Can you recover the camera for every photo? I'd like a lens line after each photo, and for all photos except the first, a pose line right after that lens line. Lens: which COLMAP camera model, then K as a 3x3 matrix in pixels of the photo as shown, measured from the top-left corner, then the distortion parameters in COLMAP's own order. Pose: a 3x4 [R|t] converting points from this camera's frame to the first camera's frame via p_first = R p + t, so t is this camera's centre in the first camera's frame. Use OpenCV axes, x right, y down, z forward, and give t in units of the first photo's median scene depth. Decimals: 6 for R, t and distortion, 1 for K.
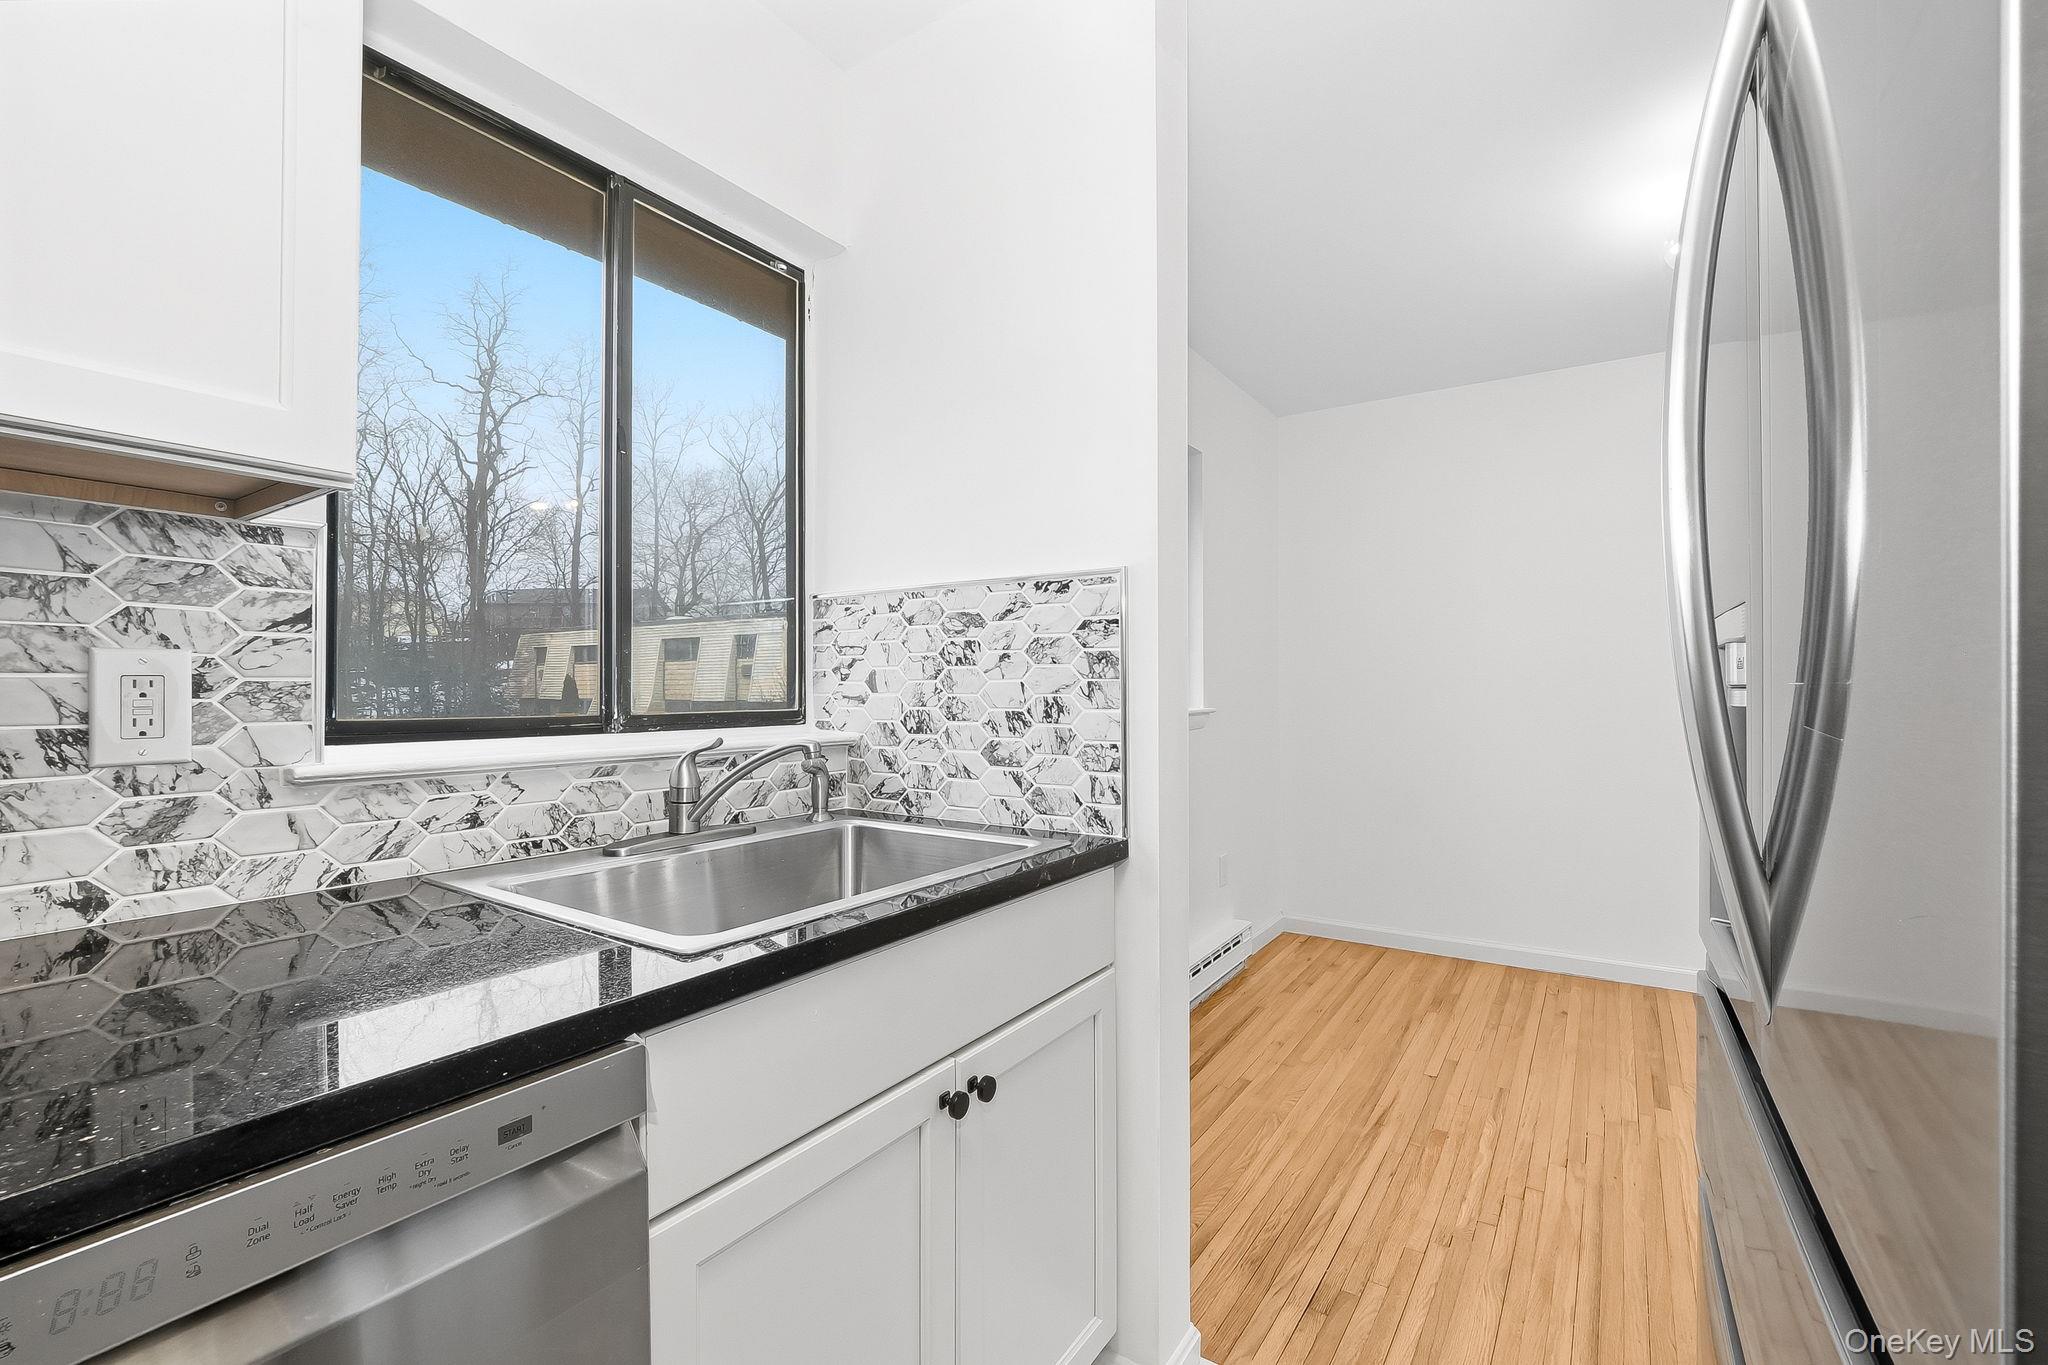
lens RADIAL K [[866.9, 0, 1006.2], [0, 866.9, 674.7], [0, 0, 1]] dist [-0.005165, -0.001221]
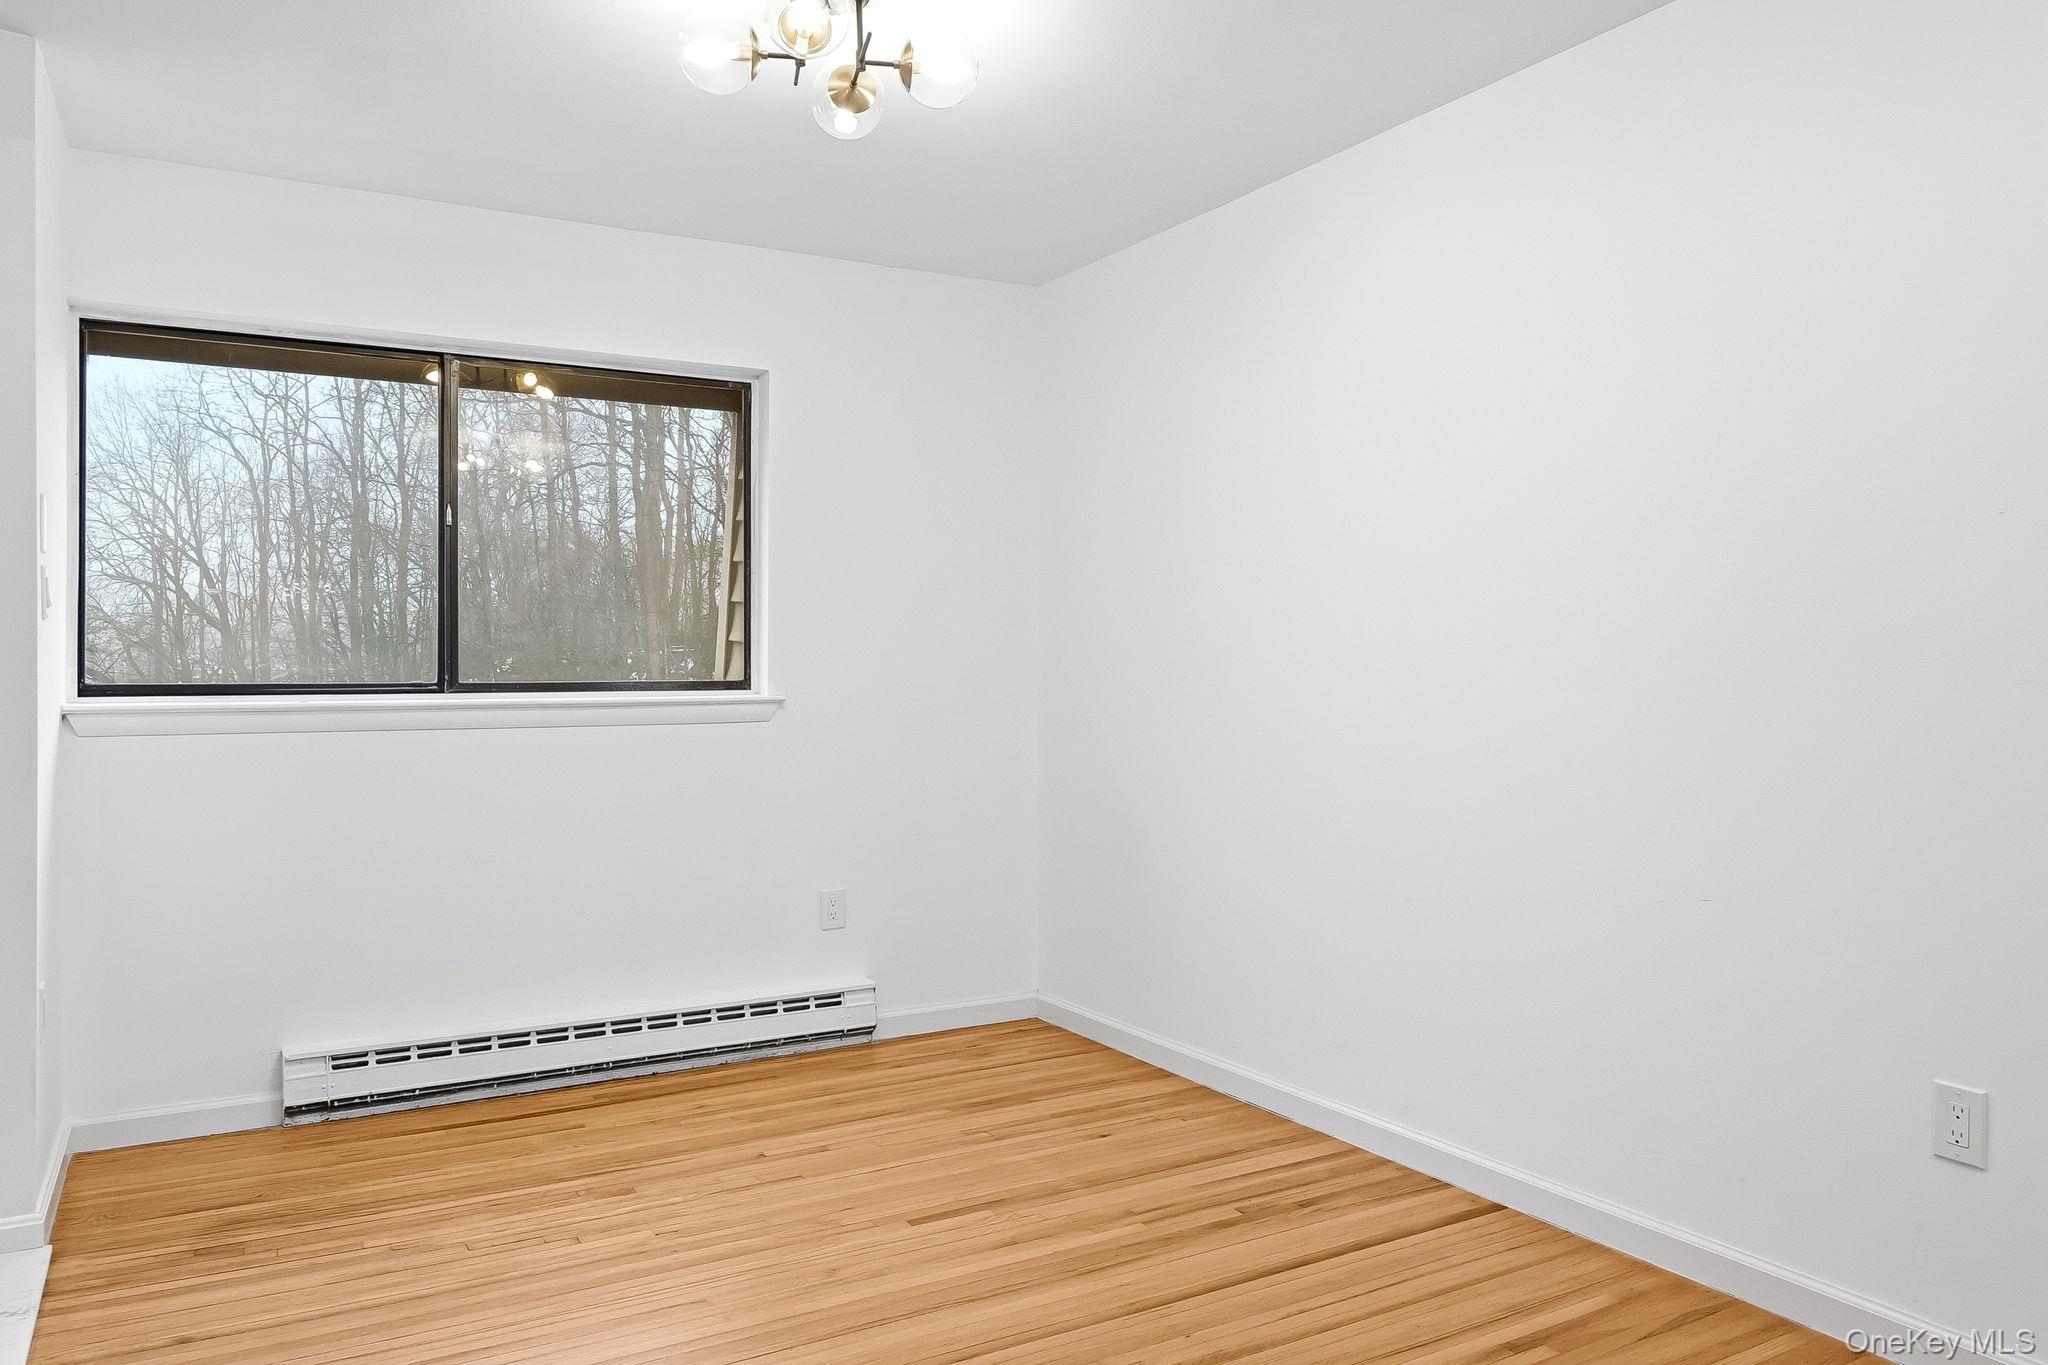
lens RADIAL K [[1442.2, 0, 1006.3], [0, 1442.2, 680.1], [0, 0, 1]] dist [0.011311, 0.001193]
pose [[0.893713, 0.005596, -0.448604, 2.332443], [0.003000, 0.999825, 0.018448, 0.005385], [0.448629, -0.017833, 0.893540, -0.148215]]
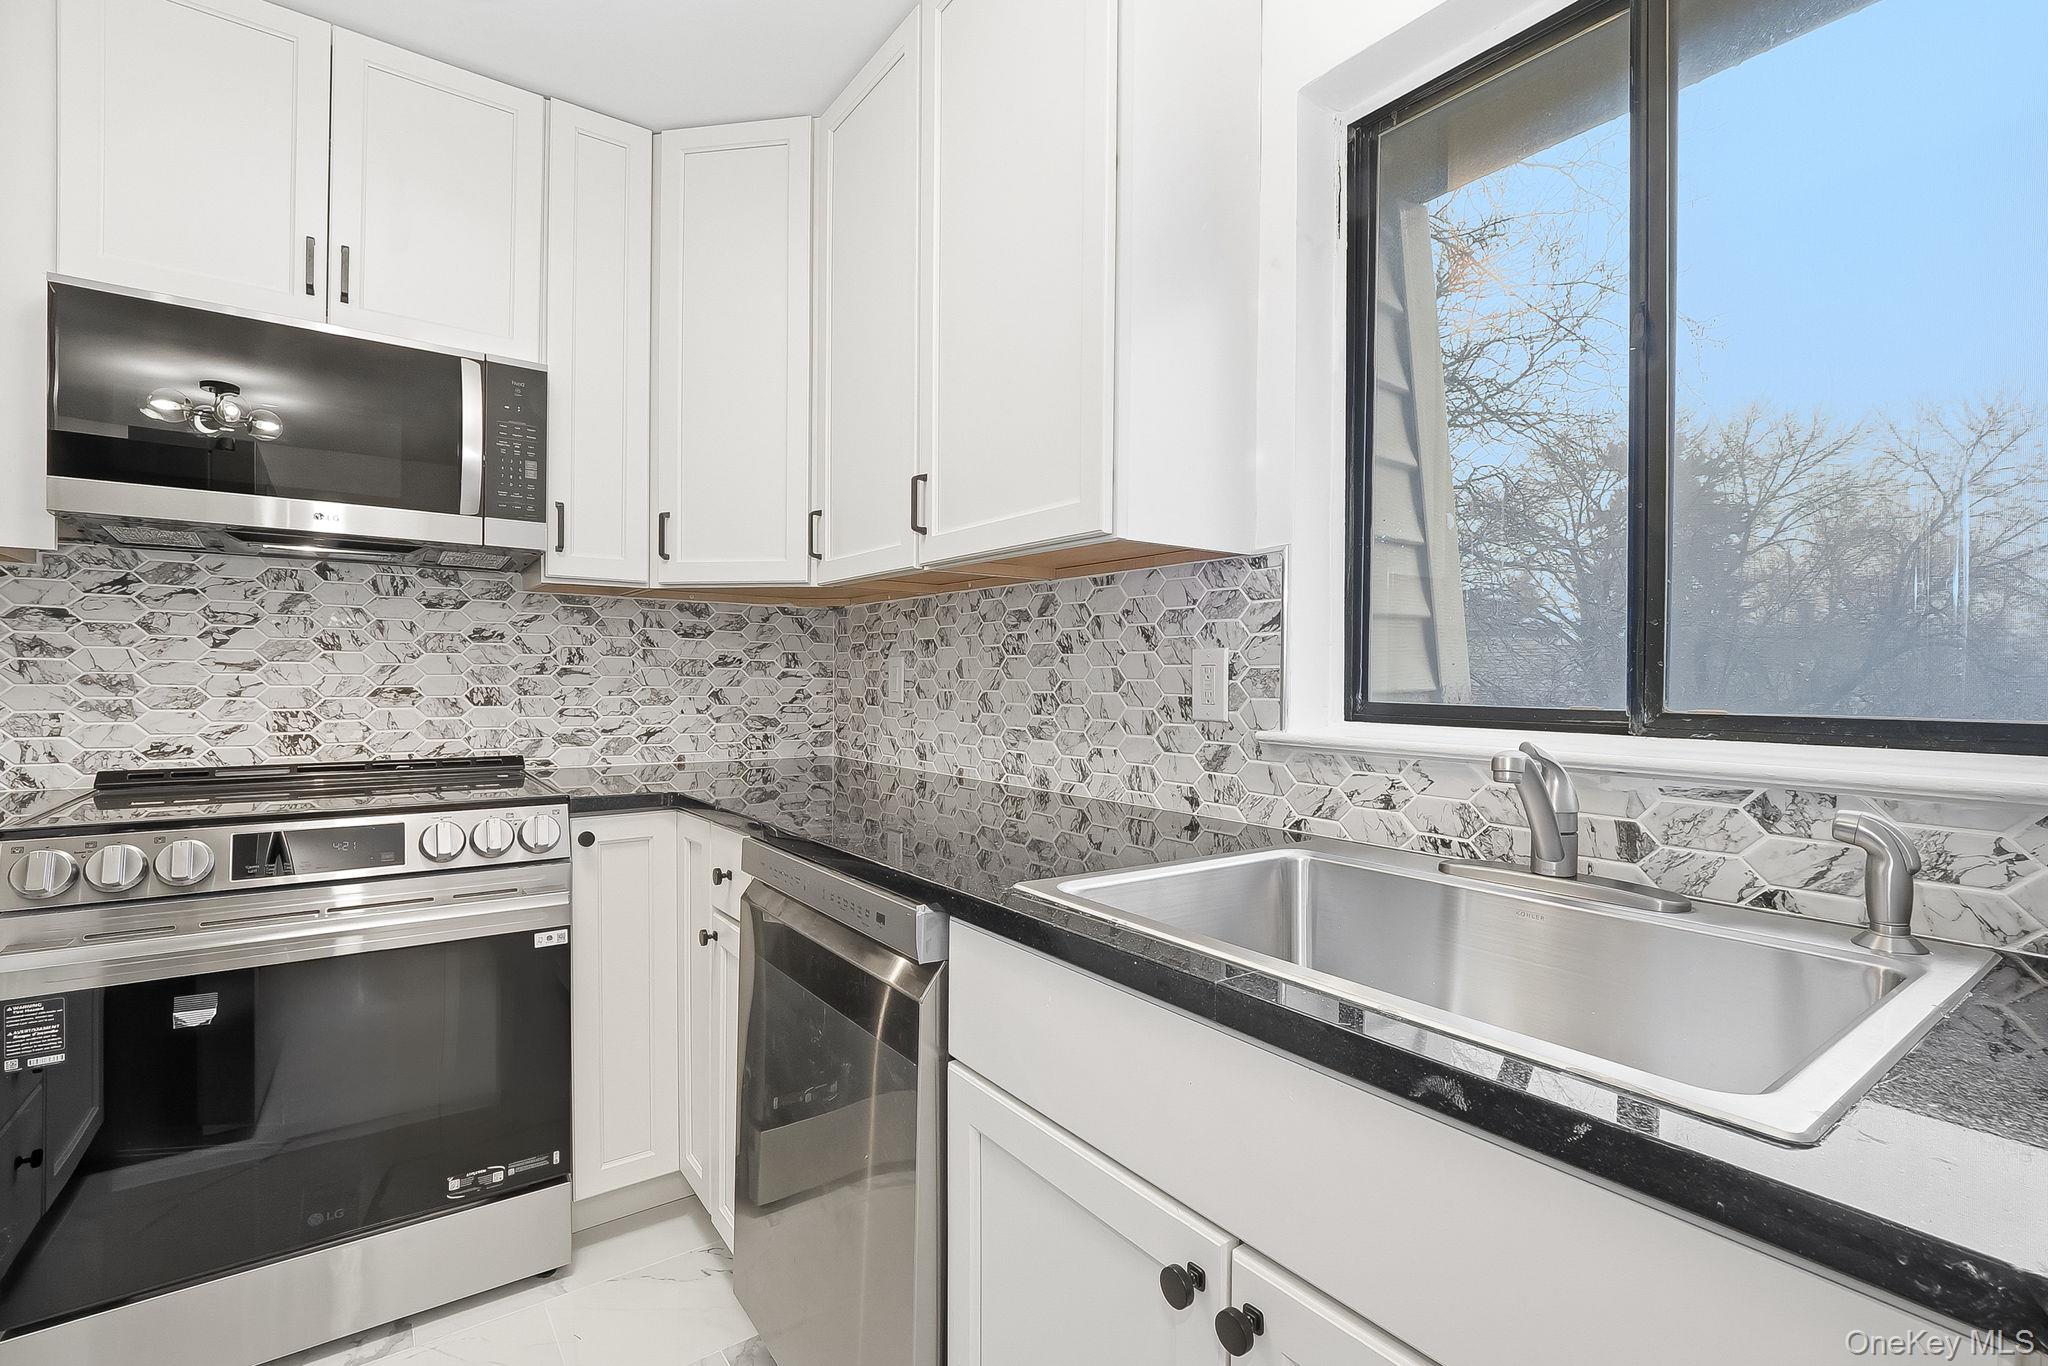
lens RADIAL K [[917.9, 0, 1020.6], [0, 917.9, 687.1], [0, 0, 1]] dist [-0.005555, -0.003116]
pose [[-0.334298, 0.003433, -0.942461, 0.457954], [0.004931, 0.999986, 0.001893, 0.023676], [0.942454, -0.004014, -0.334310, 0.795861]]
